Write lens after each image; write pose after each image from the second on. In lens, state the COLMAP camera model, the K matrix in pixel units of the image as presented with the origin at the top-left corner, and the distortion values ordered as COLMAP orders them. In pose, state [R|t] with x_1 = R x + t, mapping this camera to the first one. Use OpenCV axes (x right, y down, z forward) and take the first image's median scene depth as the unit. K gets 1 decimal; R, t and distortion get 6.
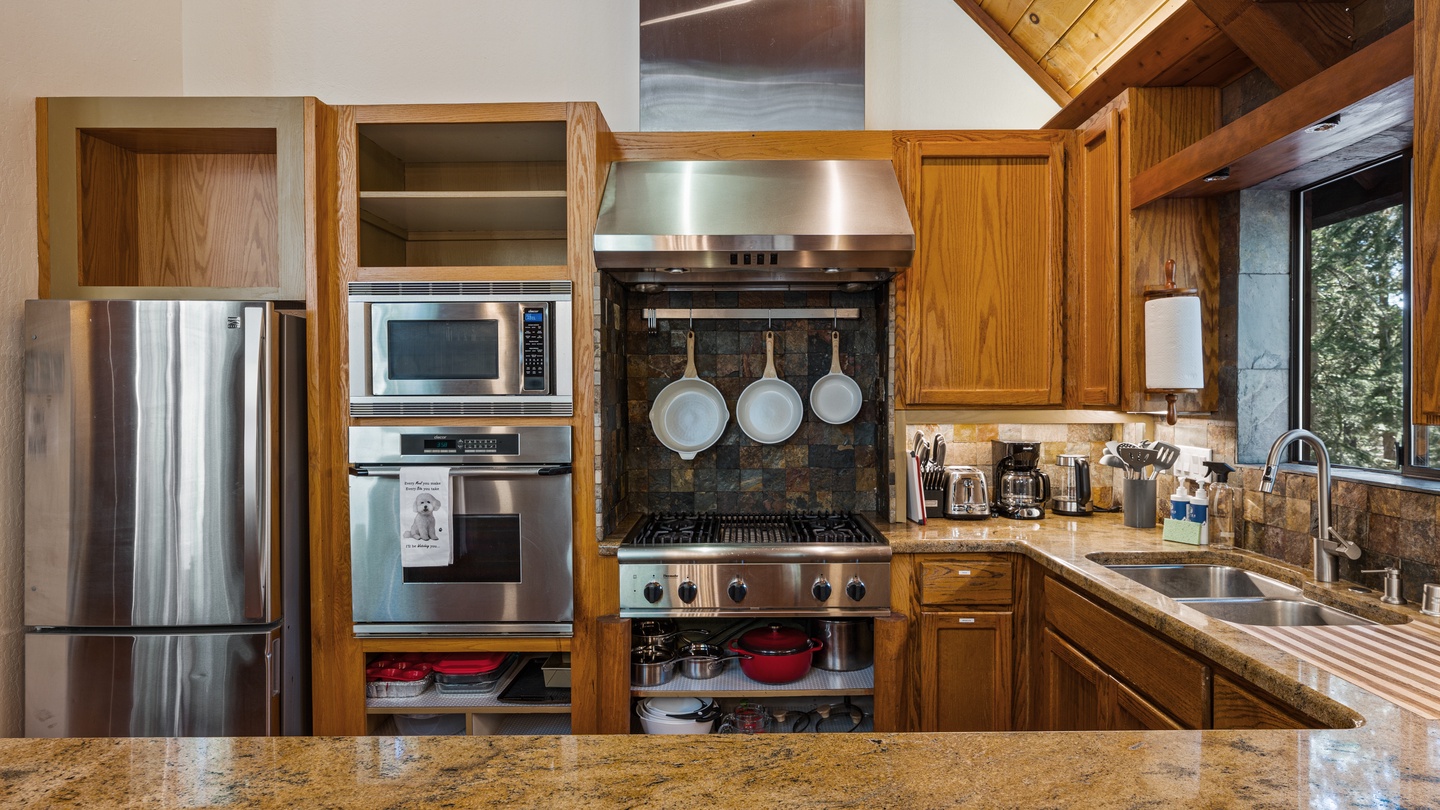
lens RADIAL K [[778.2, 0, 720.0], [0, 778.2, 405.0], [0, 0, 1]] dist [0.003822, 0.000393]
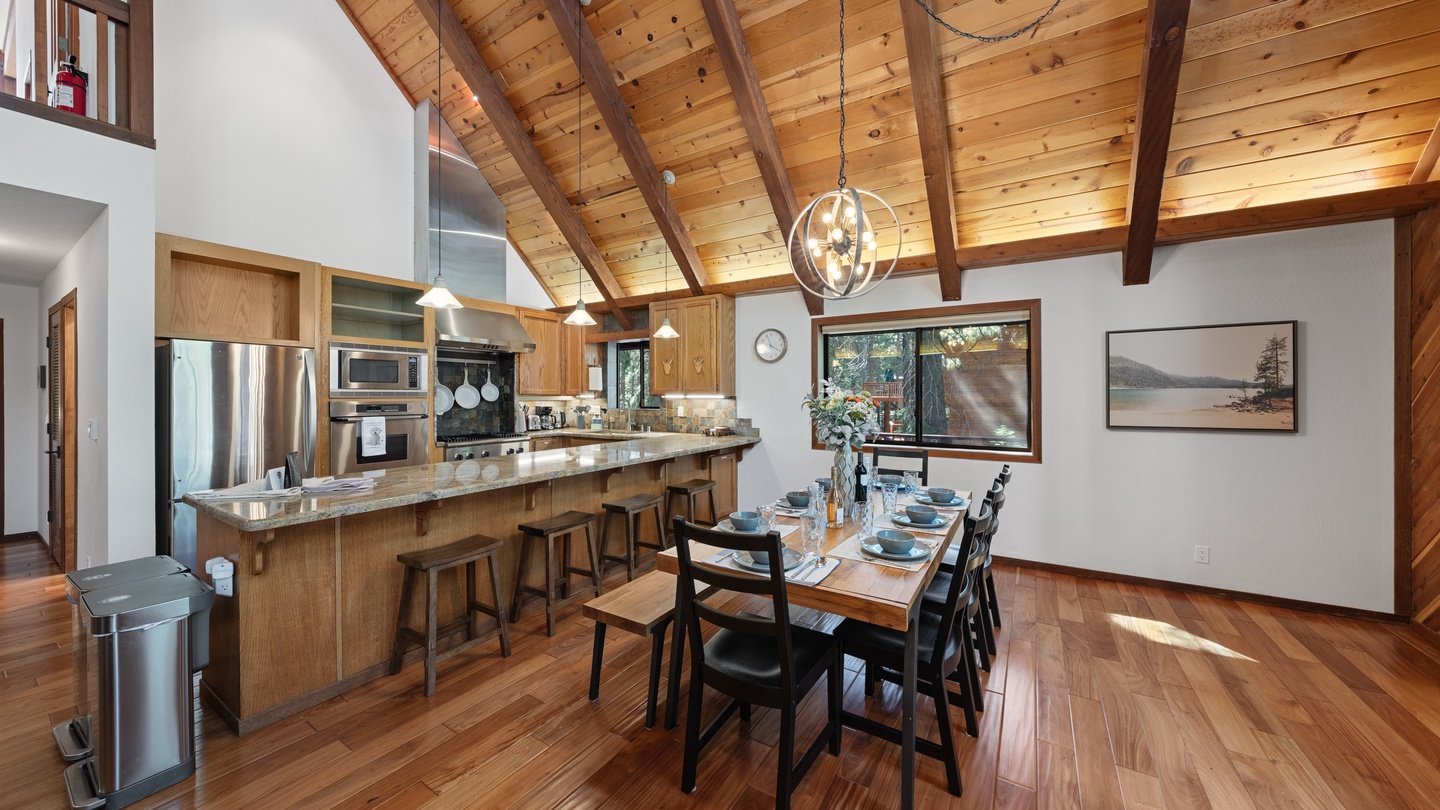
lens RADIAL K [[498.4, 0, 718.5], [0, 498.4, 404.1], [0, 0, 1]] dist [-0.000818, -0.000103]
pose [[0.540434, -0.009841, 0.841329, -1.089253], [0.004889, 0.999951, 0.008556, 0.027200], [-0.841372, -0.000510, 0.540456, -0.805516]]
